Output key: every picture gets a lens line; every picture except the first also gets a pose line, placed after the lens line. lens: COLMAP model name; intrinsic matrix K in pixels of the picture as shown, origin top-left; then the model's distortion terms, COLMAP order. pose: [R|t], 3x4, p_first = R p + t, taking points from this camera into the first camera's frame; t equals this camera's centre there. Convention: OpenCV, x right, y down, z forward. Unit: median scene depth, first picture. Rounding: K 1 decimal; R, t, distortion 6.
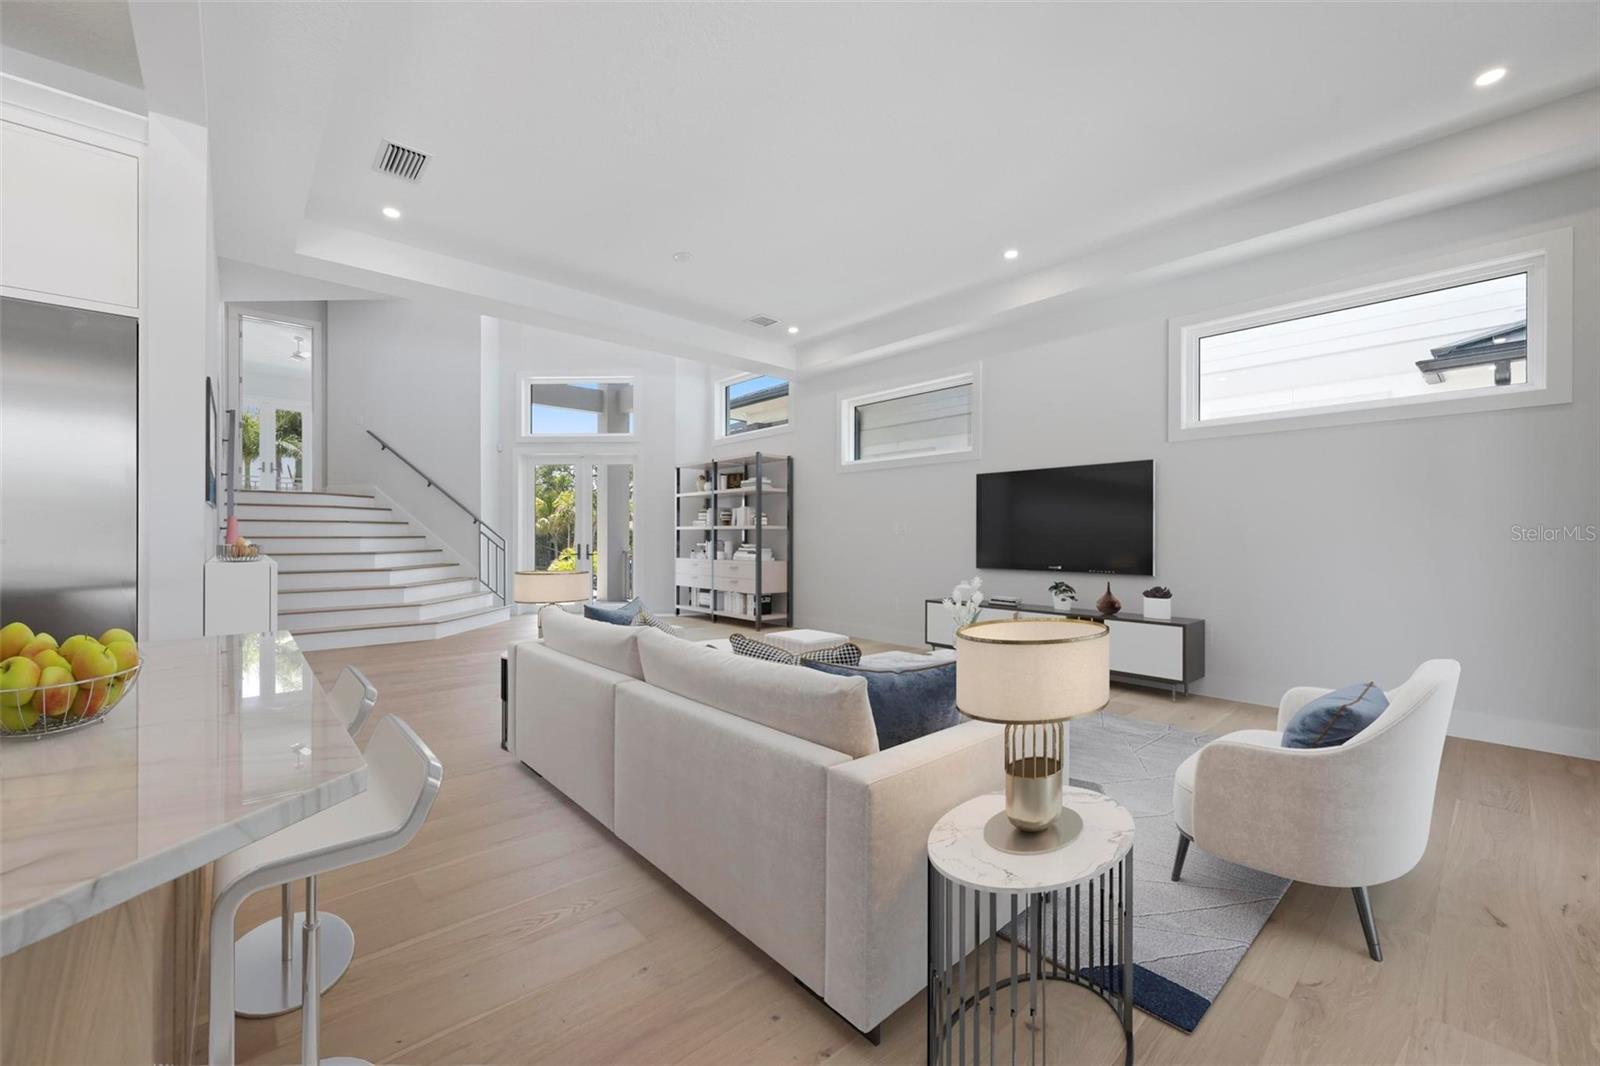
lens RADIAL K [[621.5, 0, 798.9], [0, 621.5, 533.5], [0, 0, 1]] dist [-0.005139, 0.000463]
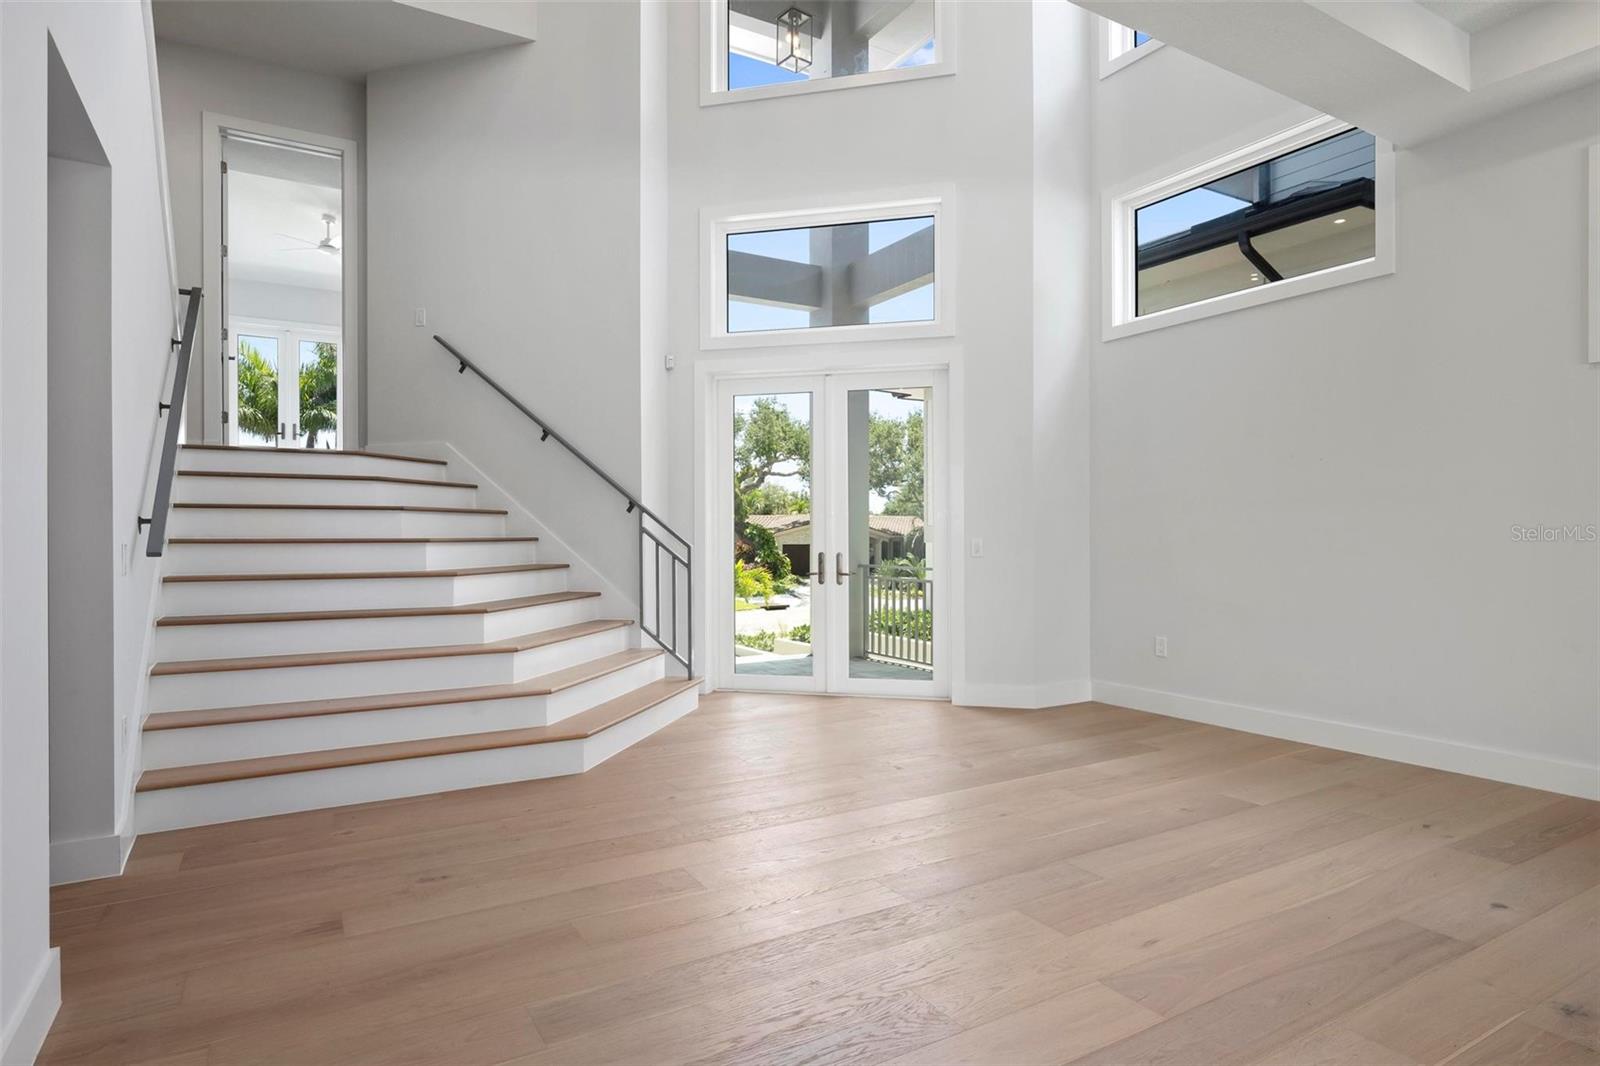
lens RADIAL K [[916.4, 0, 803.2], [0, 916.4, 523.3], [0, 0, 1]] dist [-0.001966, 0.000069]
pose [[0.978794, -0.002464, -0.204834, -0.235829], [0.003531, 0.999982, 0.004841, -0.010585], [0.204819, -0.005461, 0.978785, 0.309044]]
